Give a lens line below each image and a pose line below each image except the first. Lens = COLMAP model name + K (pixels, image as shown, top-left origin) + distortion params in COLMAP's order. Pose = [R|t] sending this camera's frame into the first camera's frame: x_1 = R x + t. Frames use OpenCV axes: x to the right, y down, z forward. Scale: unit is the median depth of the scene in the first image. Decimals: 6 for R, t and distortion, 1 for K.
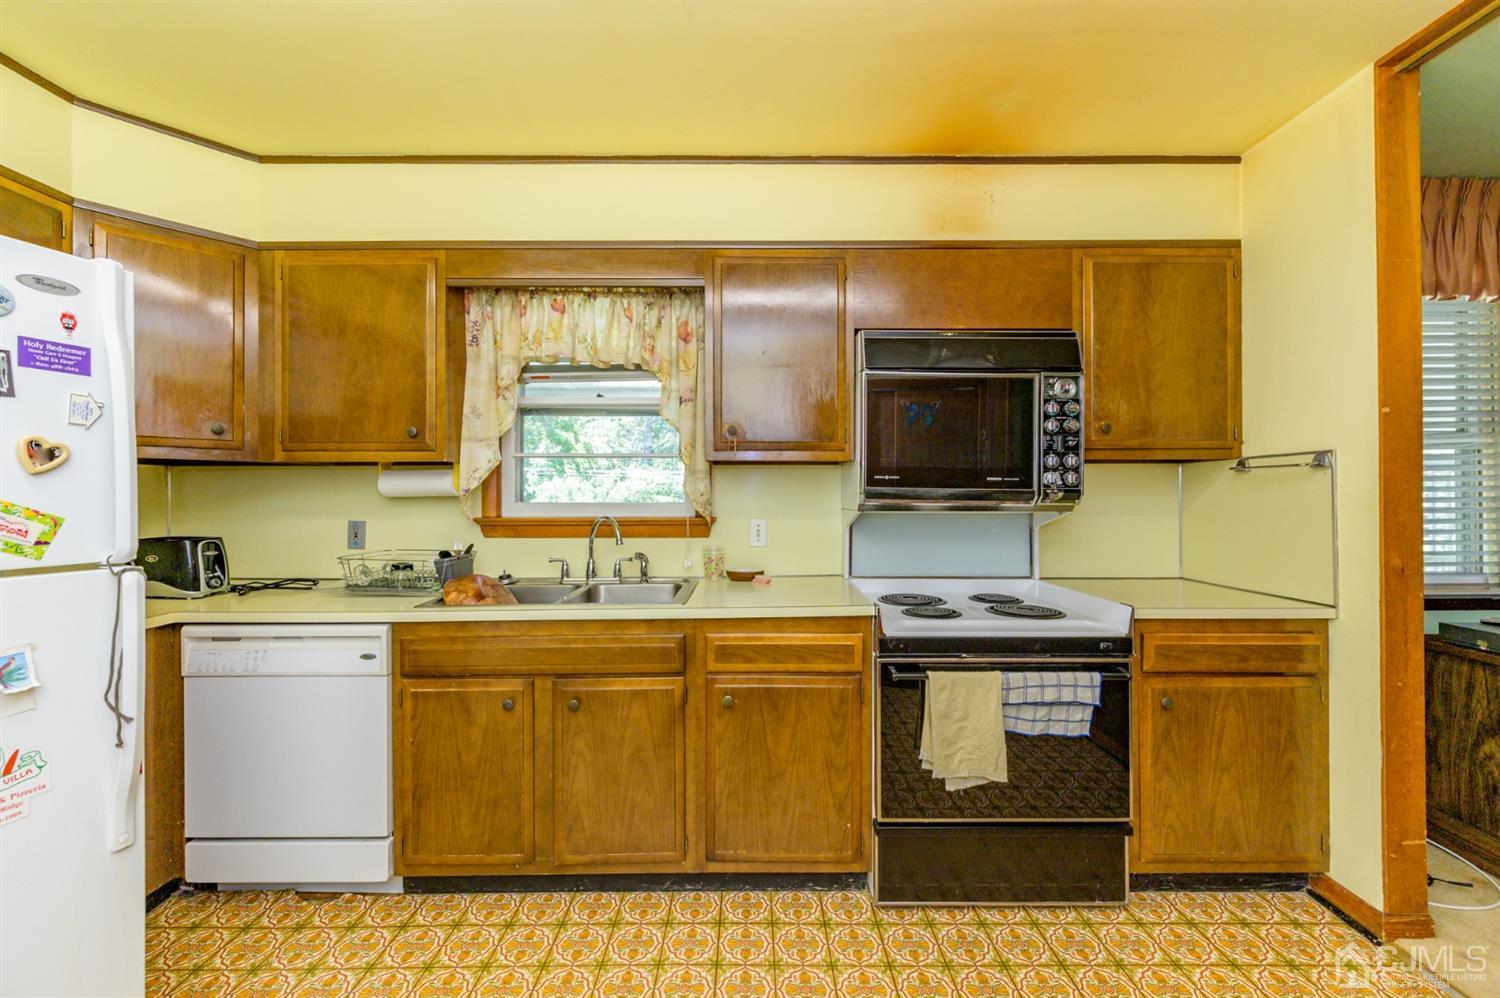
lens RADIAL K [[589.7, 0, 750.8], [0, 589.7, 495.0], [0, 0, 1]] dist [-0.000136, -0.000195]
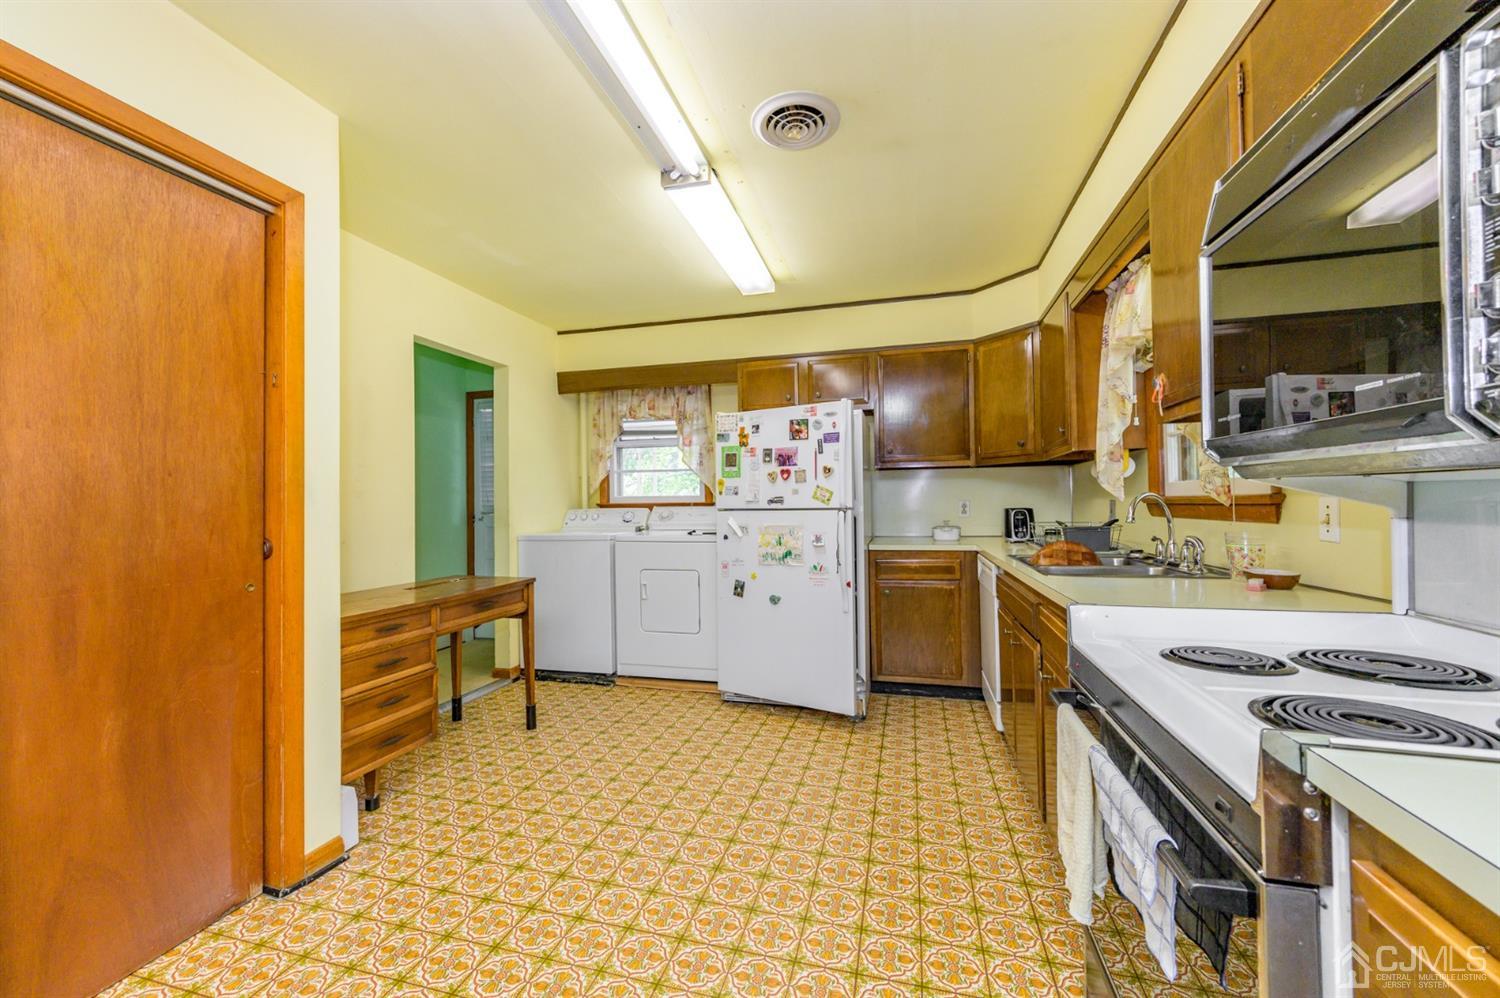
lens RADIAL K [[589.7, 0, 745.8], [0, 589.7, 496.3], [0, 0, 1]] dist [-0.000136, -0.000195]
pose [[-0.271410, -0.007532, -0.962434, 0.940606], [0.014568, 0.999823, -0.011933, 0.047961], [0.962353, -0.017260, -0.271252, 0.717902]]
